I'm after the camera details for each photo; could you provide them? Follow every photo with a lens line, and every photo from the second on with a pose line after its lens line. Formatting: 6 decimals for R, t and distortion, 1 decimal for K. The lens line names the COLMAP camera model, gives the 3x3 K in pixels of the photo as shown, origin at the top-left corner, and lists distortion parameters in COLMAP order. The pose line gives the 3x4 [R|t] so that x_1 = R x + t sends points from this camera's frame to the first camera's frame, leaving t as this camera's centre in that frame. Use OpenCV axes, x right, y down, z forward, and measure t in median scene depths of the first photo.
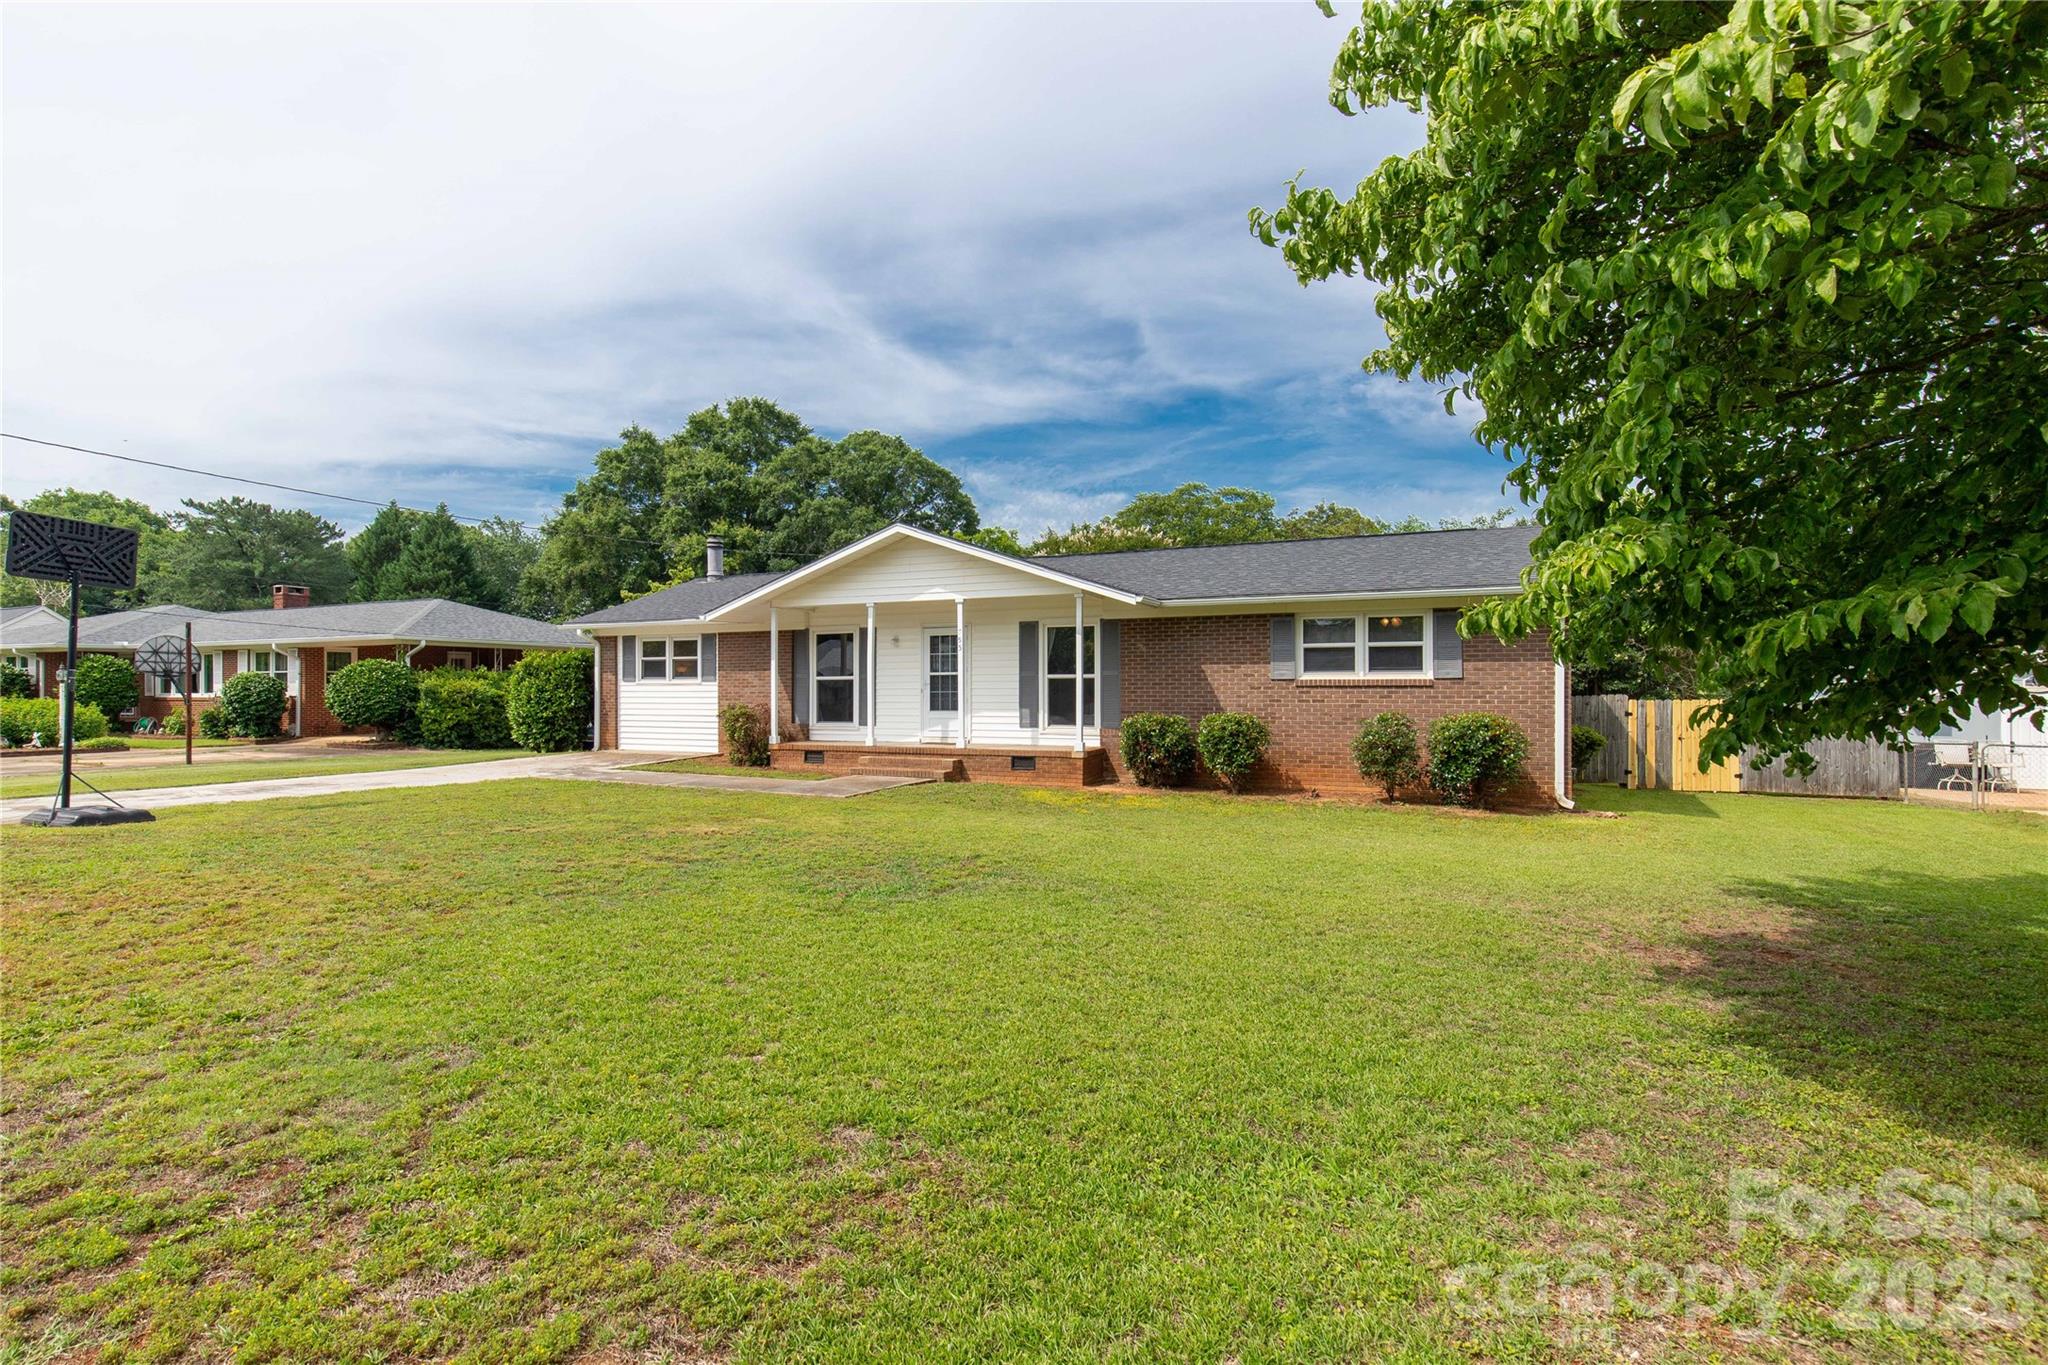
lens RADIAL K [[987.7, 0, 1031.1], [0, 987.7, 675.7], [0, 0, 1]] dist [-0.078162, 0.000051]
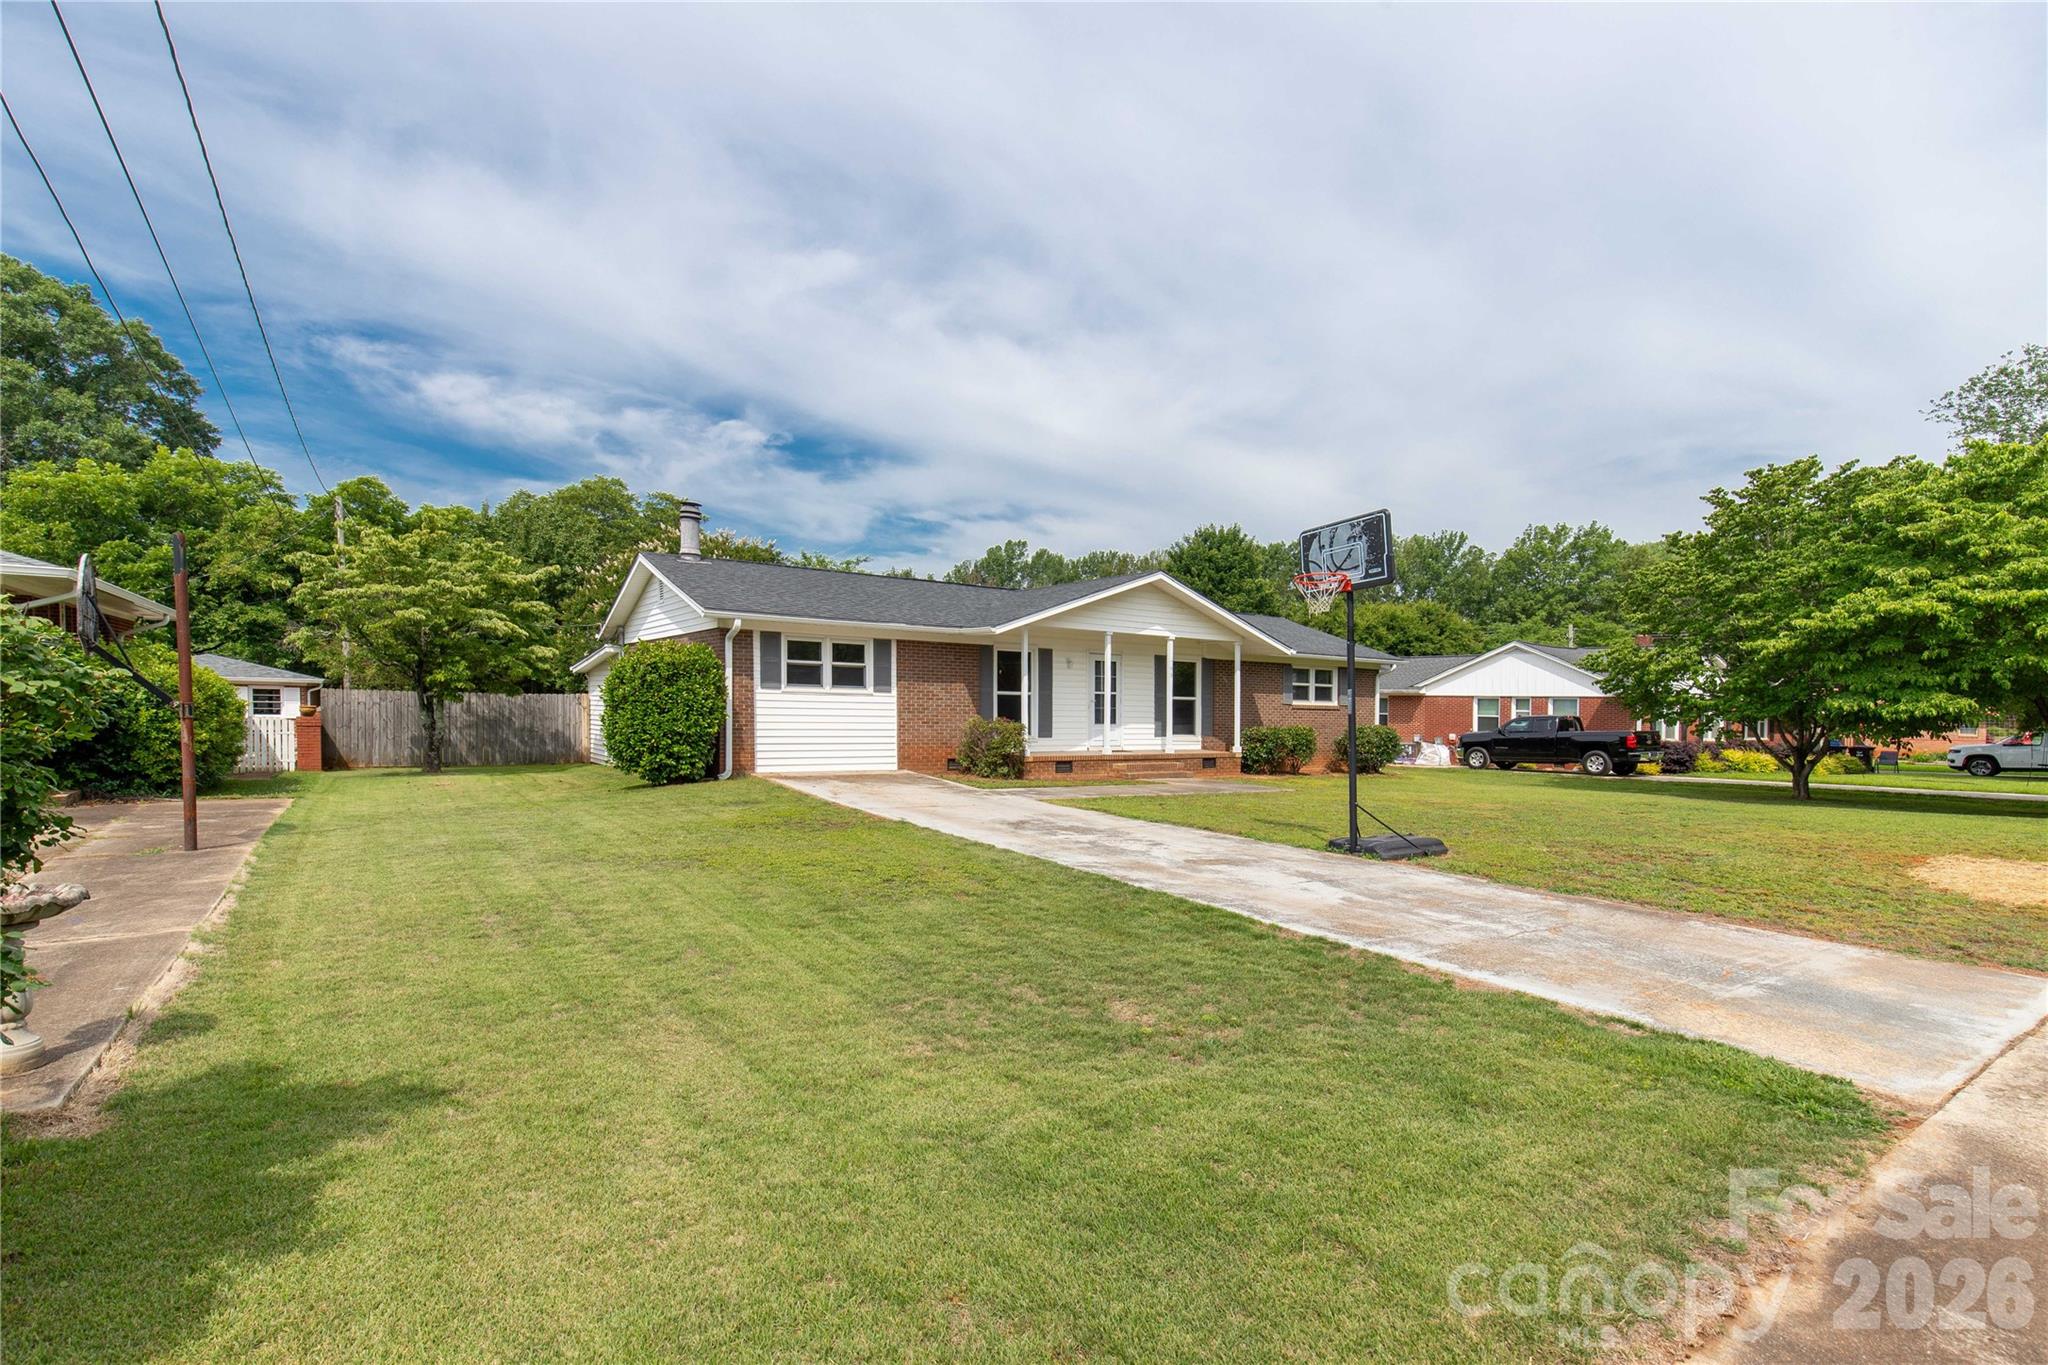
lens RADIAL K [[944.9, 0, 1020.1], [0, 944.9, 711.6], [0, 0, 1]] dist [0.001085, 0.000269]
pose [[0.530110, 0.006850, 0.847901, -1.086408], [-0.035111, 0.999287, 0.013879, 0.007958], [-0.847202, -0.037128, 0.529972, 0.460365]]
